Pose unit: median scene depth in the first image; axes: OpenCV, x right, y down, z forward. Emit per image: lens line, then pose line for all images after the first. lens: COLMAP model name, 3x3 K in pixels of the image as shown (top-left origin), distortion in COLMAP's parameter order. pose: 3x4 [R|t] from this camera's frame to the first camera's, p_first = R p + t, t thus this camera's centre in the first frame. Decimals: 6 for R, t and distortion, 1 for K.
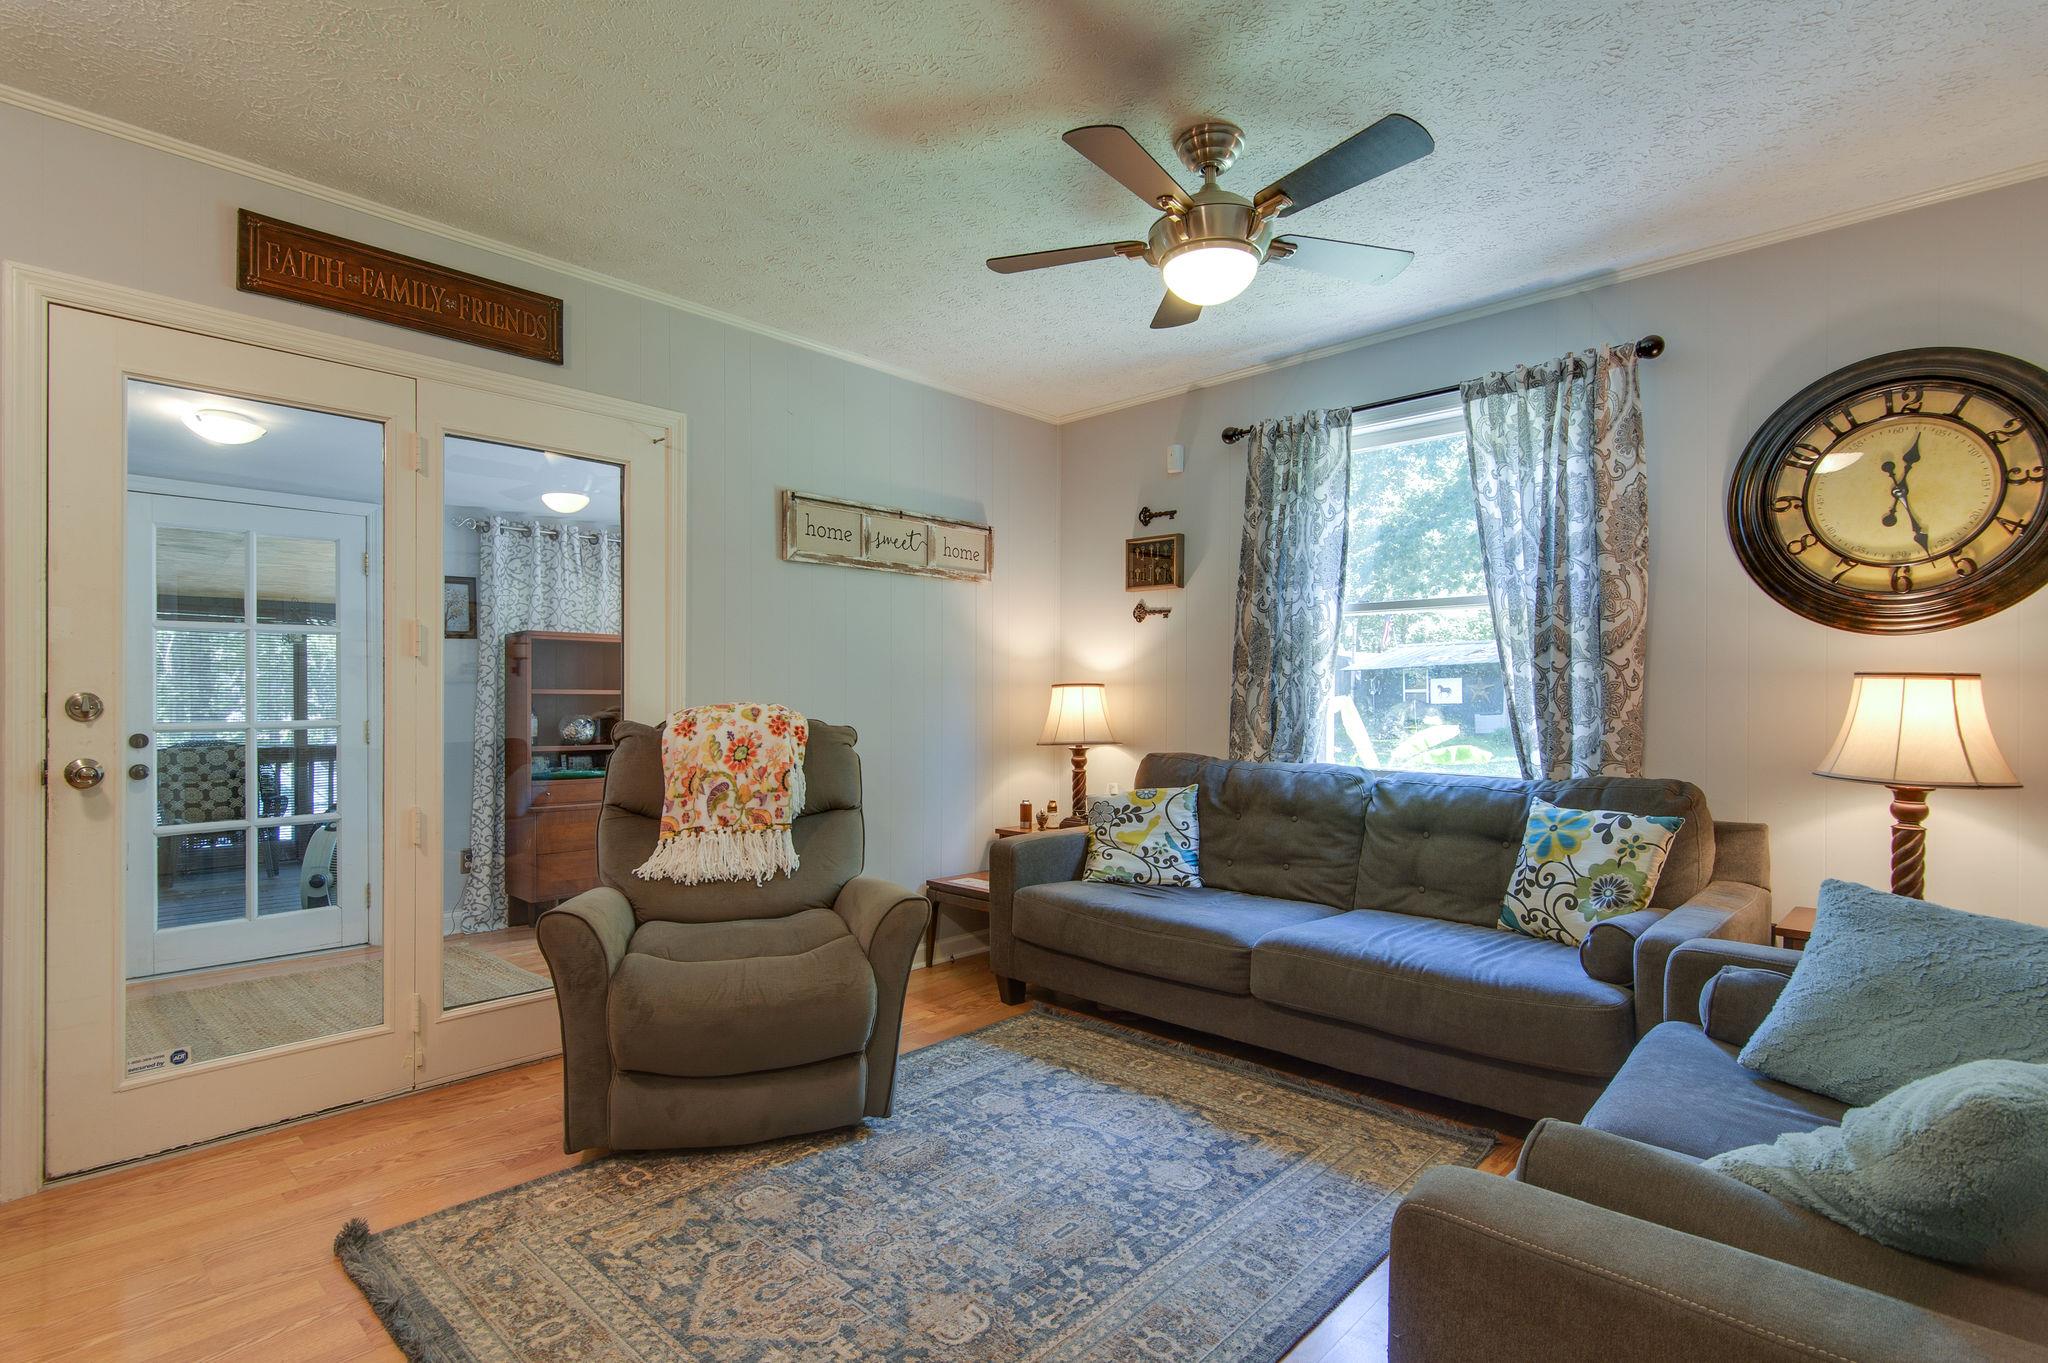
lens RADIAL K [[991.2, 0, 1012.1], [0, 991.2, 695.1], [0, 0, 1]] dist [0.001026, 0.000972]
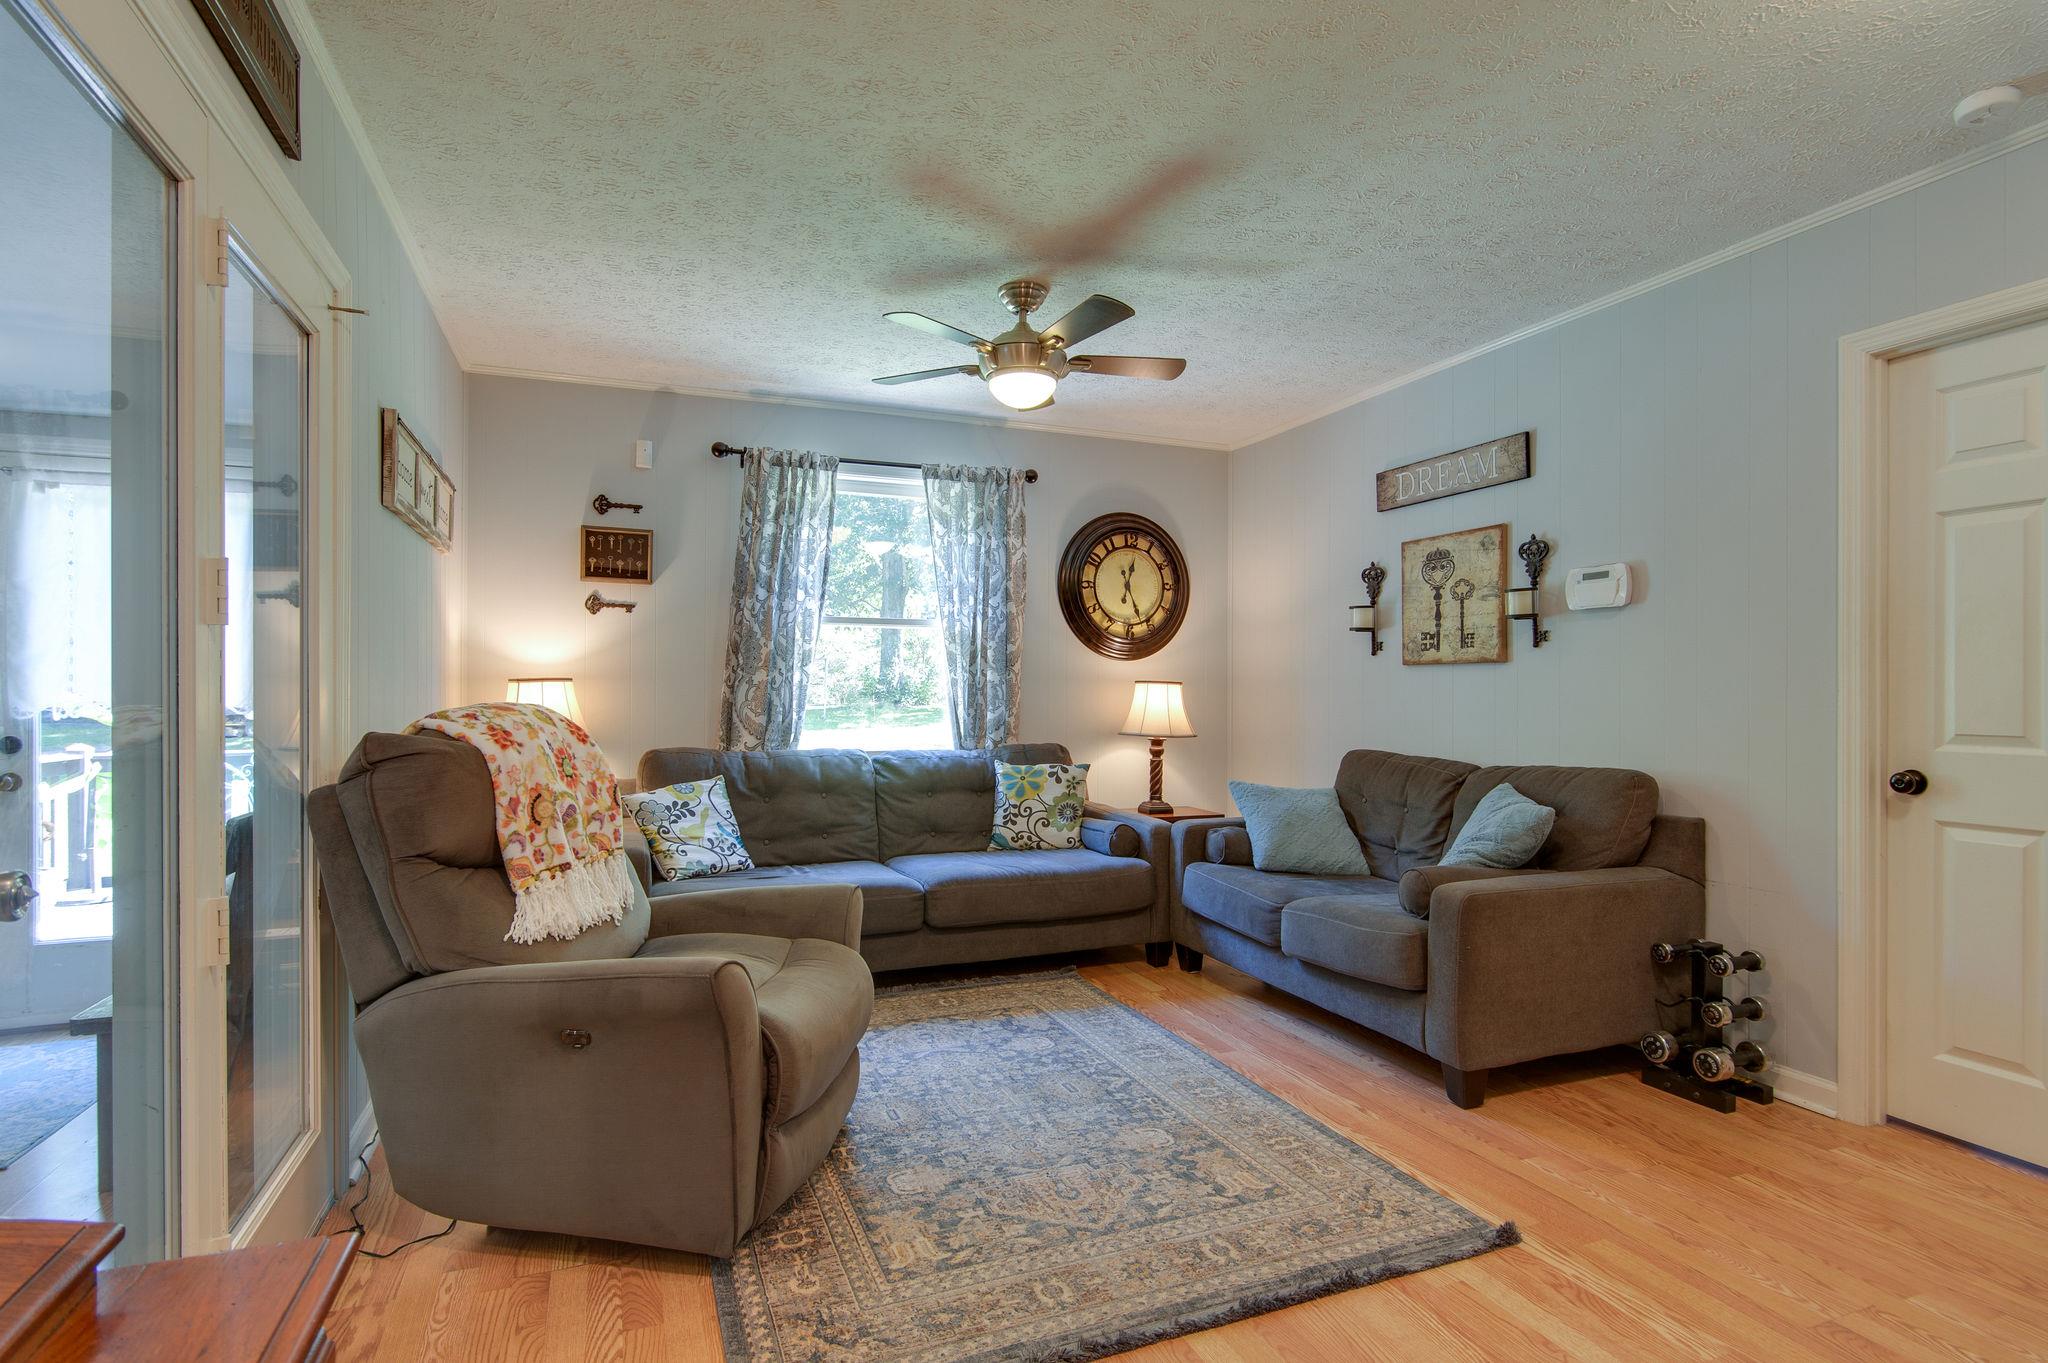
lens RADIAL K [[1005.9, 0, 1010.0], [0, 1005.9, 686.0], [0, 0, 1]] dist [-0.004882, 0.000514]
pose [[0.421762, 0.004107, 0.906697, -0.922565], [-0.003559, 0.999990, -0.002875, -0.005340], [-0.906700, -0.002015, 0.421772, 0.369332]]
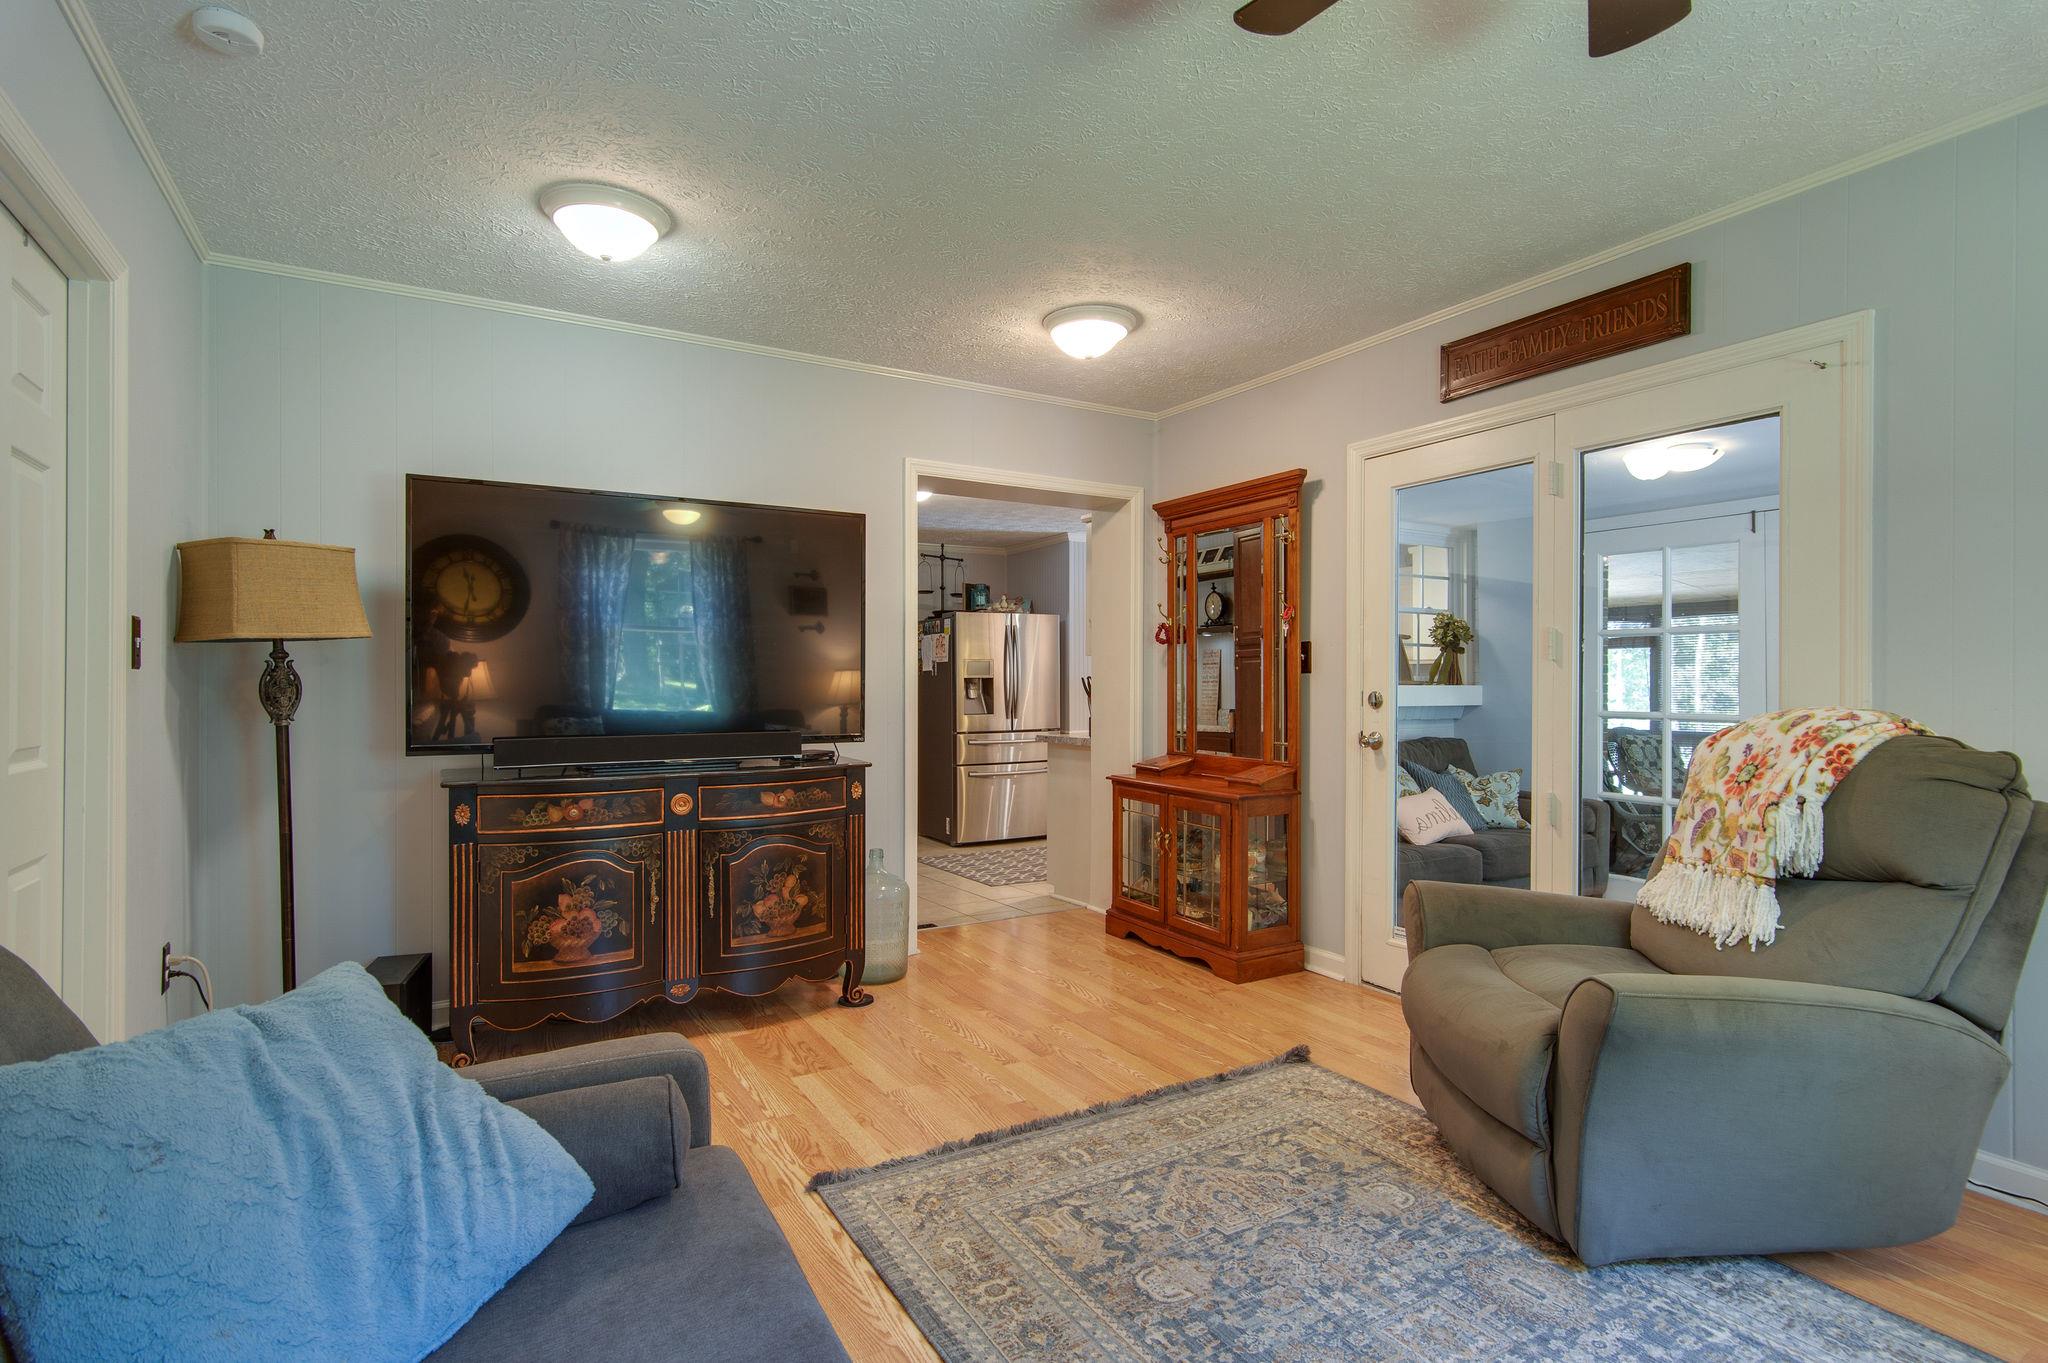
lens RADIAL K [[992.5, 0, 1024.0], [0, 992.5, 681.5], [0, 0, 1]] dist [0.001816, 0.000680]
pose [[-0.267192, -0.004898, -0.963631, 0.654805], [0.000722, 0.999986, -0.005283, -0.008719], [0.963643, -0.002107, -0.267184, 0.727668]]
